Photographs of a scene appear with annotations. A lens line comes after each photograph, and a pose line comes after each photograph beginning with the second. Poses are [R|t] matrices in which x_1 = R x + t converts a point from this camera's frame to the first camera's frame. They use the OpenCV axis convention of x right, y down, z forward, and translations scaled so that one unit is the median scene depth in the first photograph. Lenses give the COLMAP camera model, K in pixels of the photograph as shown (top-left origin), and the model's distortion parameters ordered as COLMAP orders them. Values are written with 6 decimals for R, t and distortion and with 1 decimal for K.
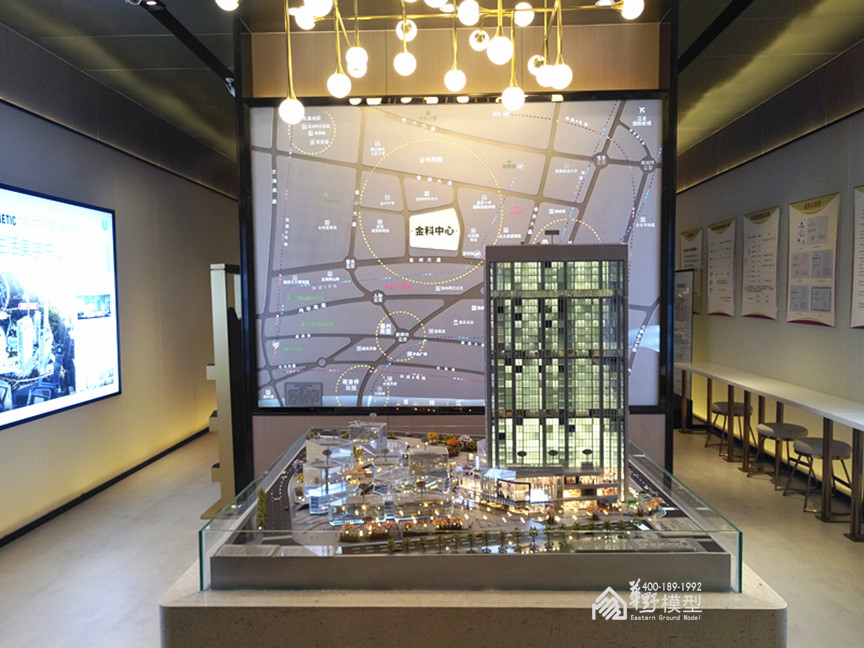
lens RADIAL K [[680.4, 0, 430.9], [0, 680.4, 328.8], [0, 0, 1]] dist [-0.002655, 0.007524]
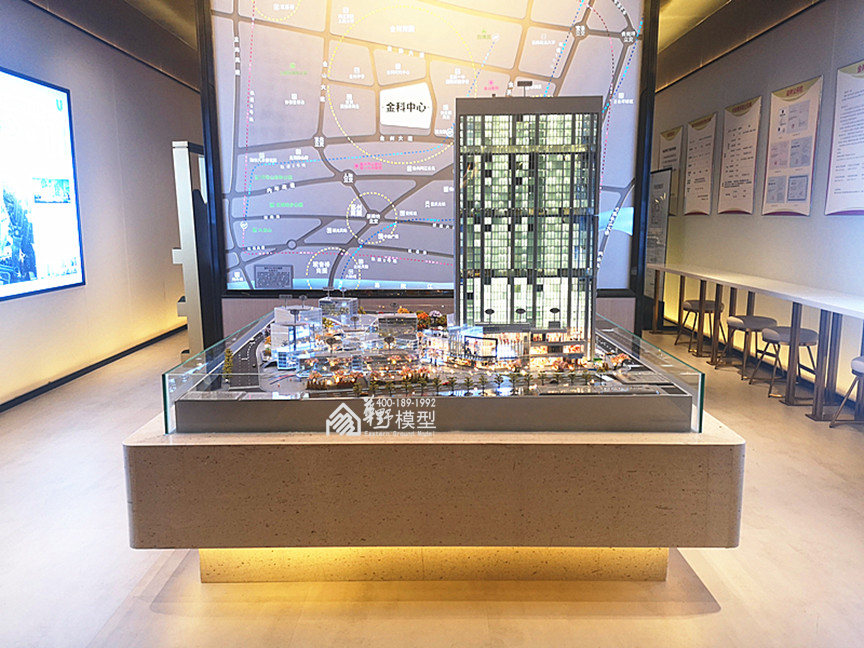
lens RADIAL K [[676.1, 0, 427.1], [0, 676.1, 322.2], [0, 0, 1]] dist [0.091757, -0.142020]
pose [[0.999586, 0.002255, 0.028696, 0.008081], [-0.005199, 0.994673, 0.102951, 0.060074], [-0.028311, -0.103057, 0.994272, 0.004545]]
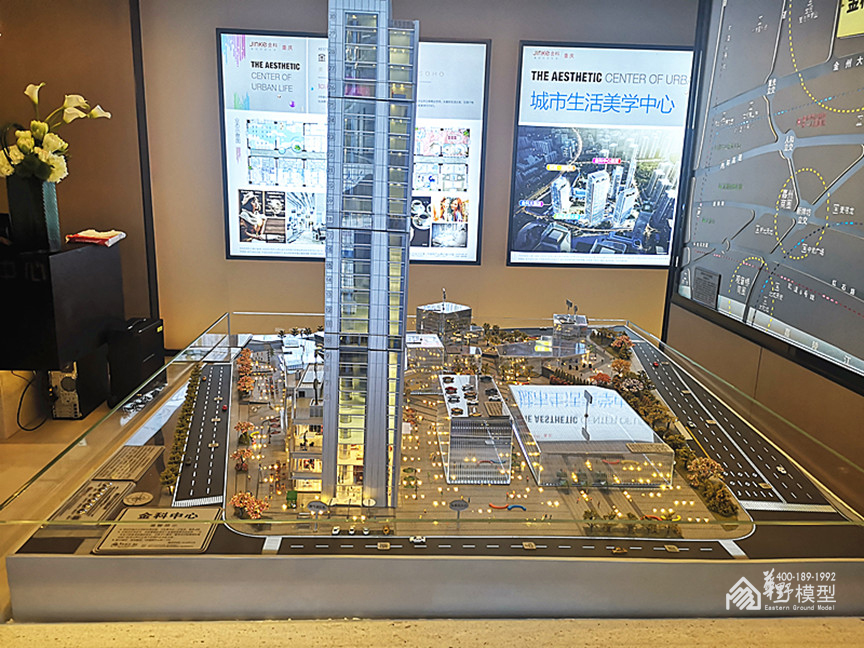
lens RADIAL K [[676.1, 0, 427.1], [0, 676.1, 322.2], [0, 0, 1]] dist [0.091757, -0.142020]
pose [[0.082185, 0.237519, -0.967900, 0.497685], [-0.080782, 0.969577, 0.231071, -0.012736], [0.993338, 0.059198, 0.098872, 0.647508]]
